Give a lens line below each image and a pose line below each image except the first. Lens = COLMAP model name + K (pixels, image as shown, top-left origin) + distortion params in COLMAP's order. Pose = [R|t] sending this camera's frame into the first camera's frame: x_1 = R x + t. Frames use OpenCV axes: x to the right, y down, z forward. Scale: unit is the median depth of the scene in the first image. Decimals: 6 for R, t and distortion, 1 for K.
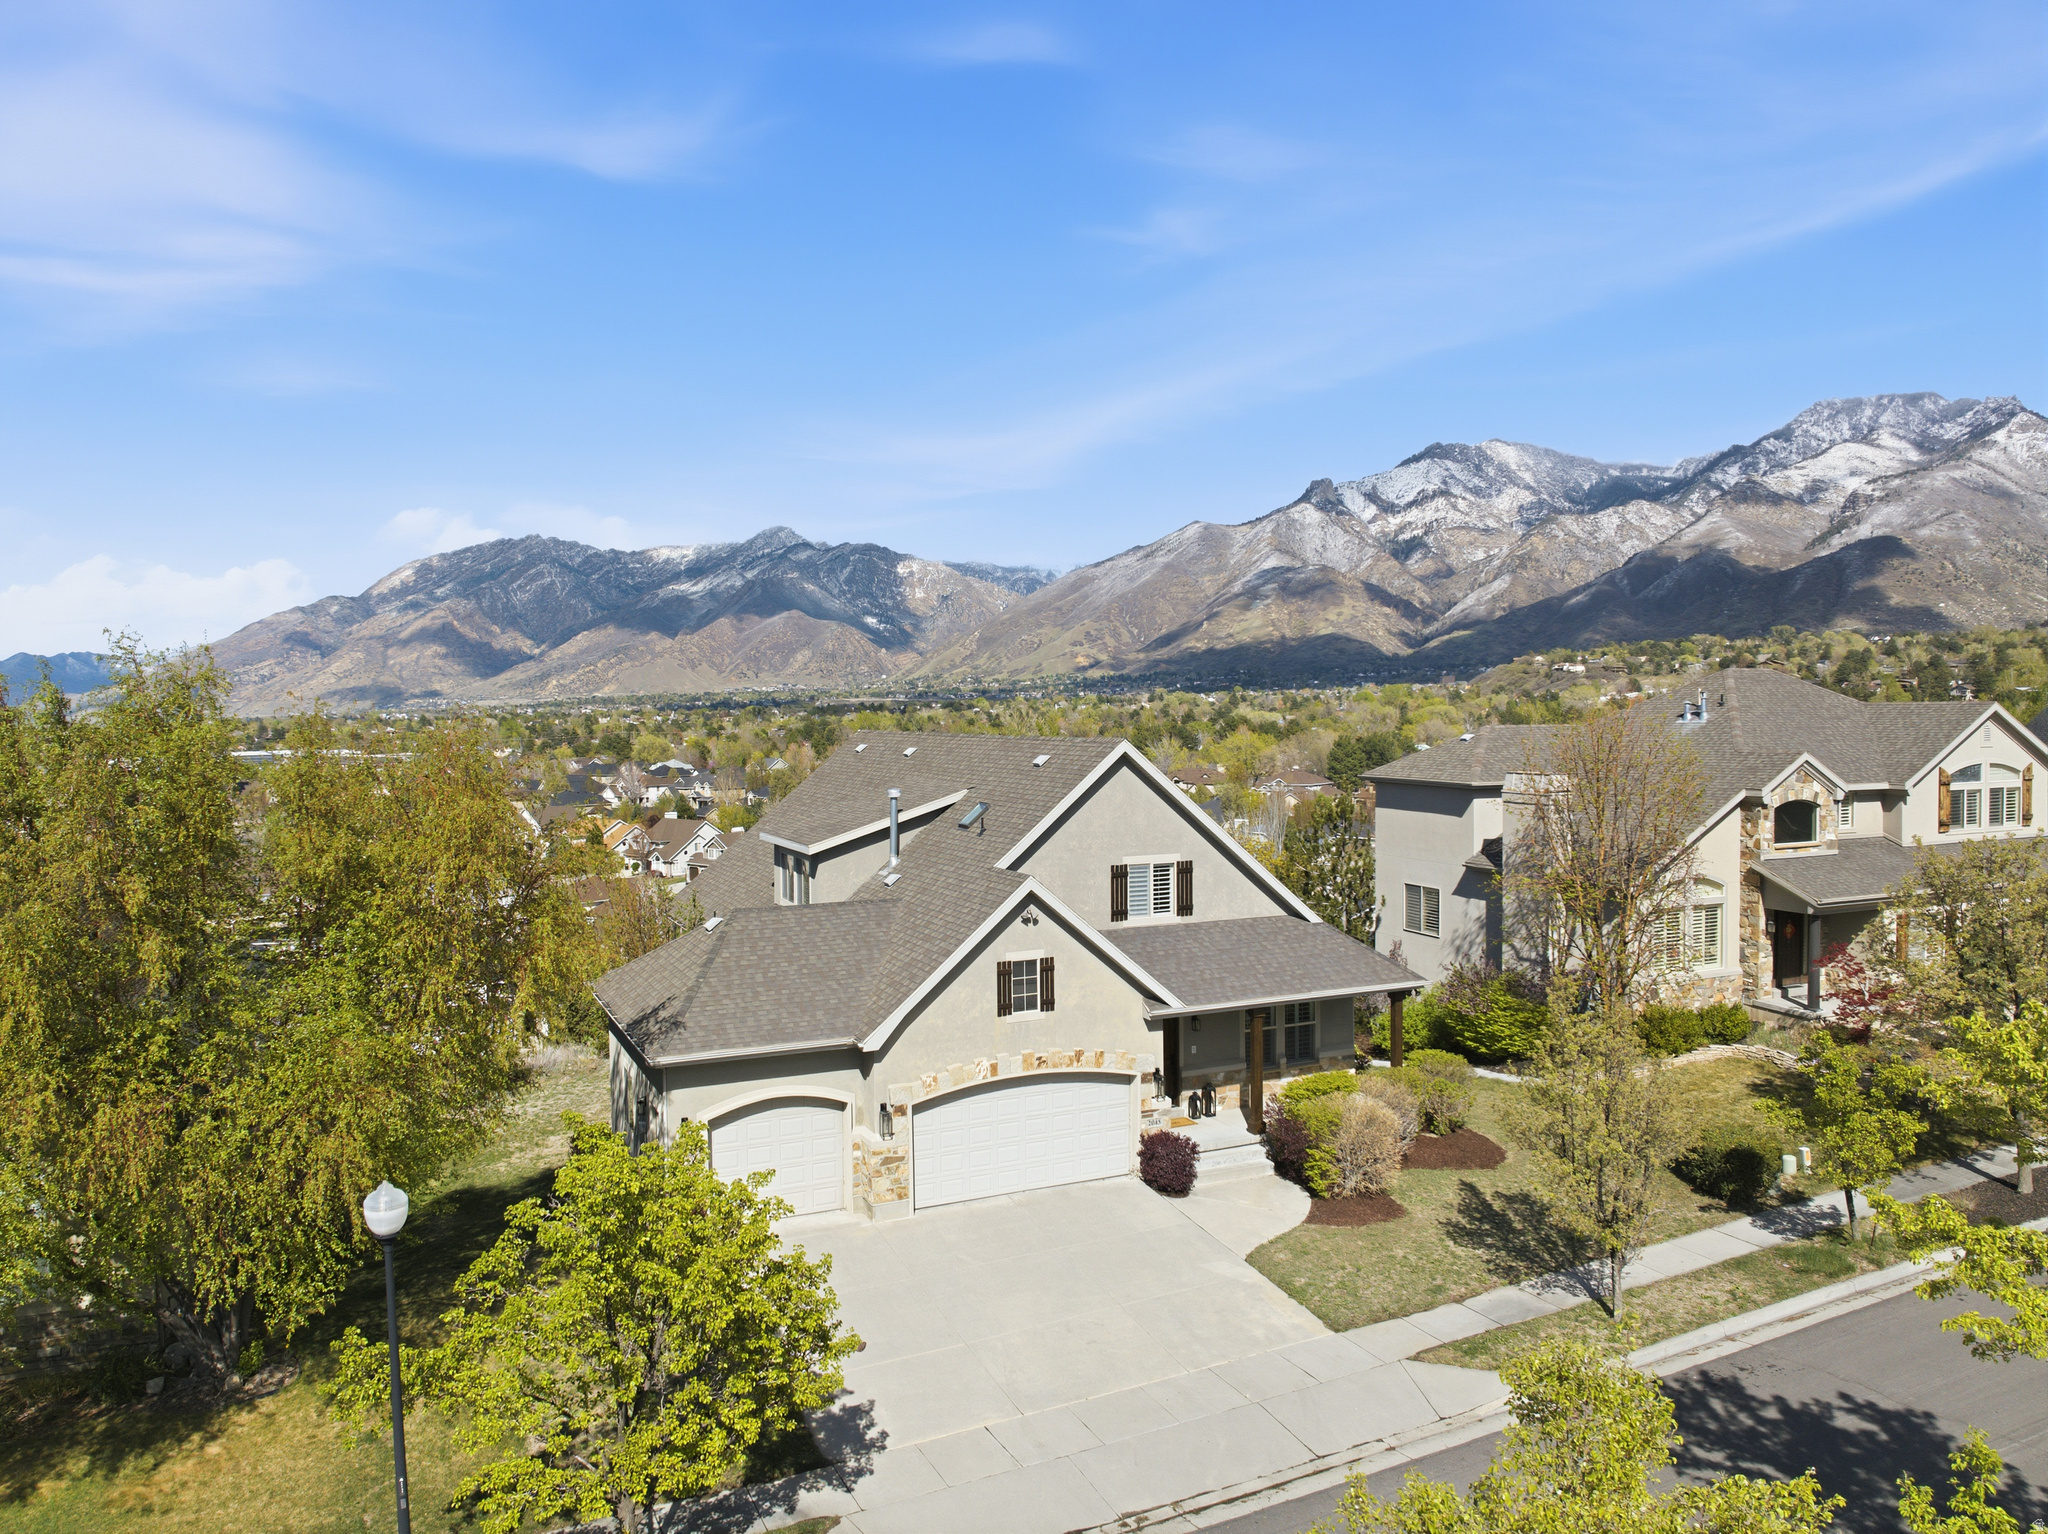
lens RADIAL K [[1452.5, 0, 1040.7], [0, 1452.5, 762.8], [0, 0, 1]] dist [-0.037323, -0.004145]
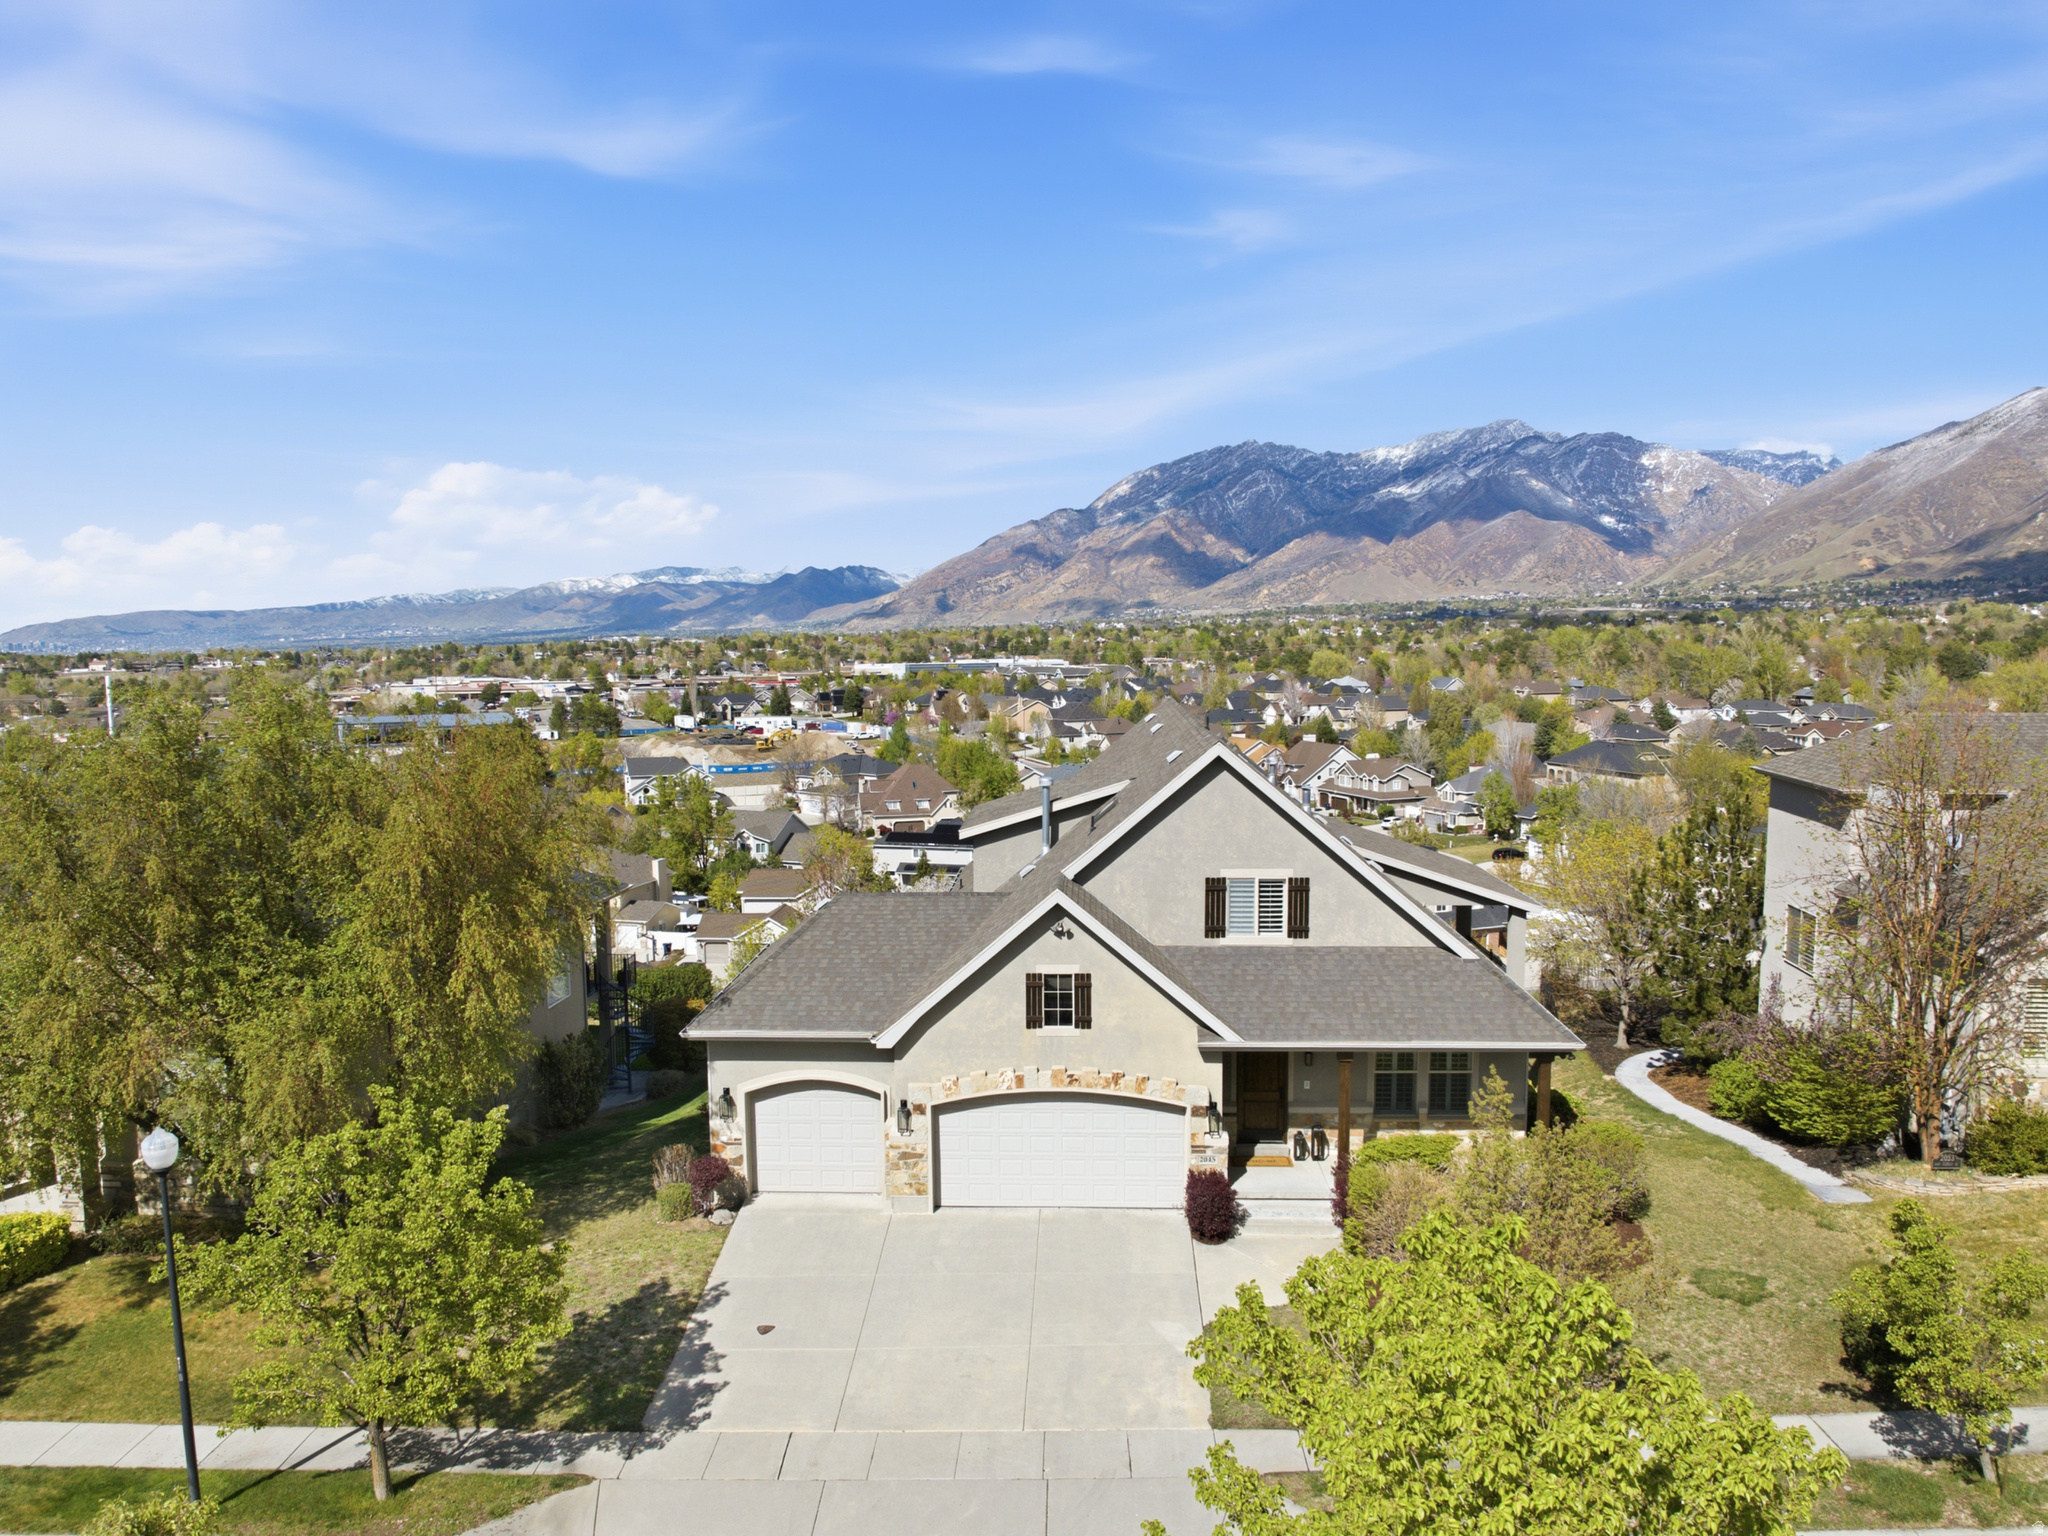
lens RADIAL K [[1518.4, 0, 1021.6], [0, 1518.4, 787.4], [0, 0, 1]] dist [-0.034491, -0.015765]
pose [[0.884752, 0.053010, -0.463038, 0.365034], [-0.018569, 0.996731, 0.078628, -0.056382], [0.465692, -0.060968, 0.882844, 0.092239]]
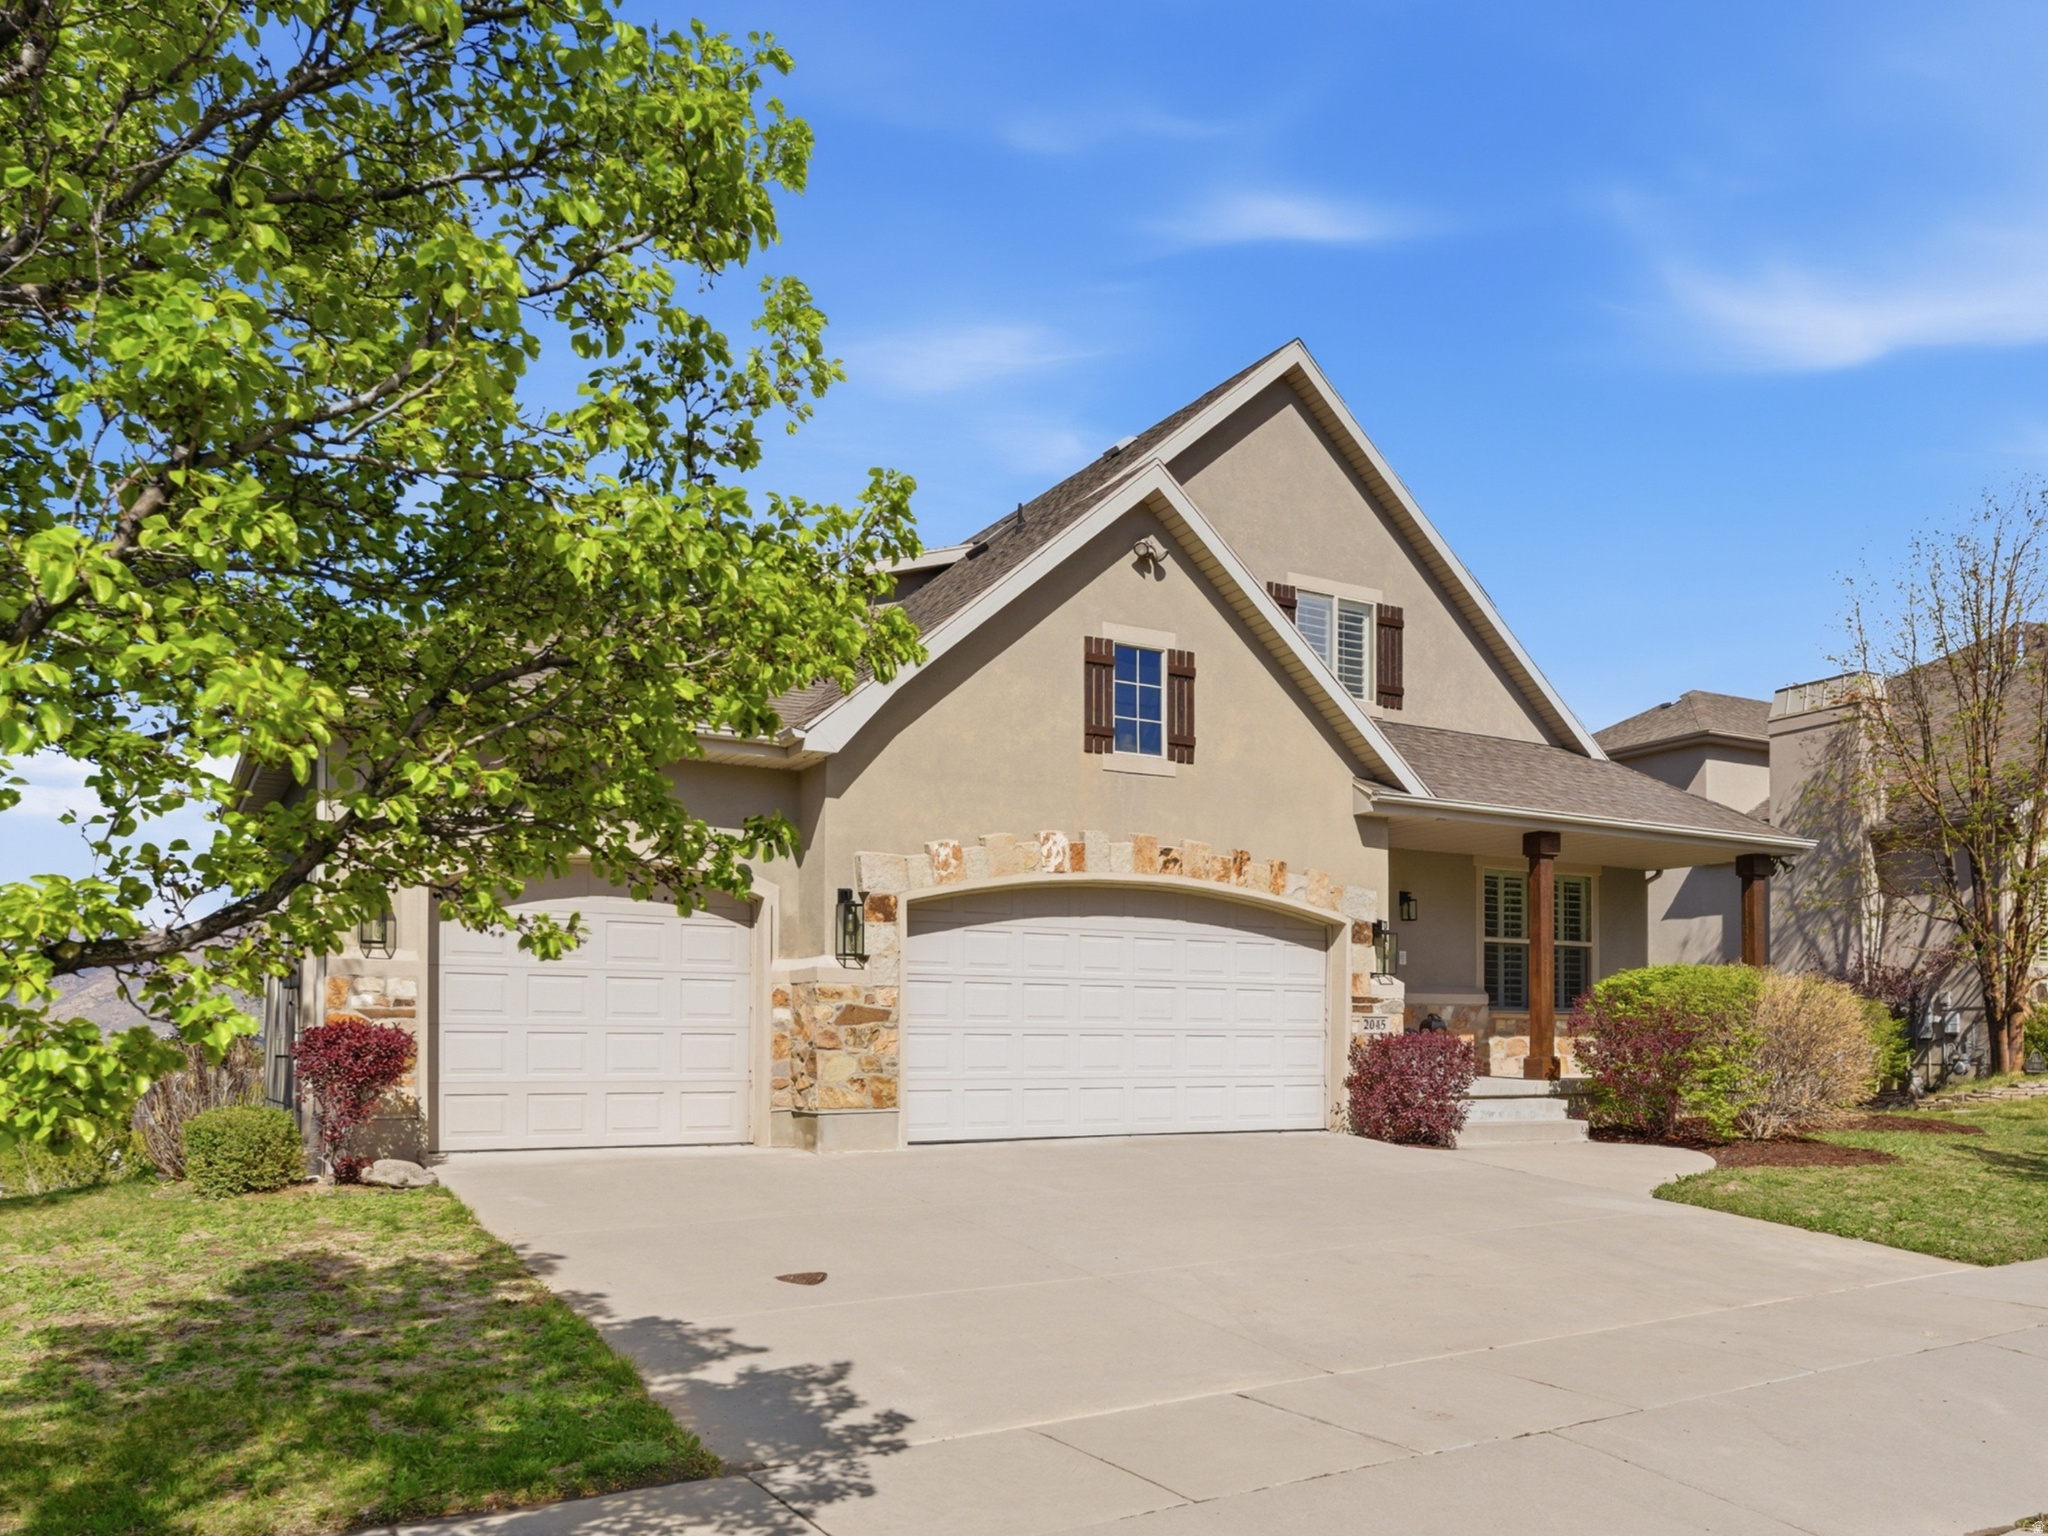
lens RADIAL K [[1518.4, 0, 1046.3], [0, 1518.4, 1070.6], [0, 0, 1]] dist [-0.034491, -0.015765]
pose [[0.998198, 0.011098, 0.058973, -0.059776], [-0.009792, 0.999701, -0.022397, 0.247202], [-0.059204, 0.021779, 0.998008, 0.427399]]
